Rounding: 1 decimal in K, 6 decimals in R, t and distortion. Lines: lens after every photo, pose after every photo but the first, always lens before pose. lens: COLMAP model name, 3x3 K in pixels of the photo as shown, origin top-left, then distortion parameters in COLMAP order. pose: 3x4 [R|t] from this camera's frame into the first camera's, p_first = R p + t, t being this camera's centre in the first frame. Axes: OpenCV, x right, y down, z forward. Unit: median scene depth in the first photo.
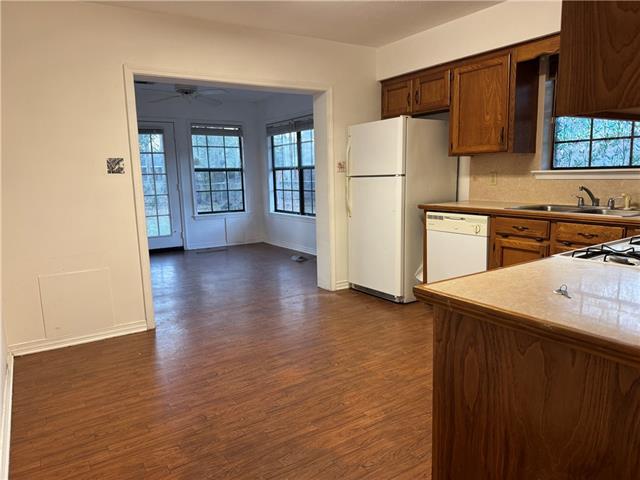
lens RADIAL K [[437.2, 0, 320.0], [0, 437.2, 240.0], [0, 0, 1]] dist [0.003856, -0.000010]
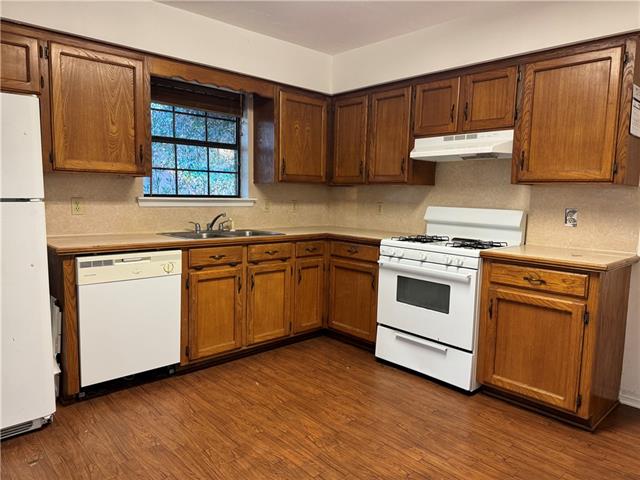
lens RADIAL K [[437.2, 0, 320.0], [0, 437.2, 240.0], [0, 0, 1]] dist [0.003856, -0.000010]
pose [[-0.150219, -0.080247, 0.985391, -0.619393], [0.134964, 0.985705, 0.100847, -0.153125], [-0.979397, 0.148141, -0.137241, 1.056498]]
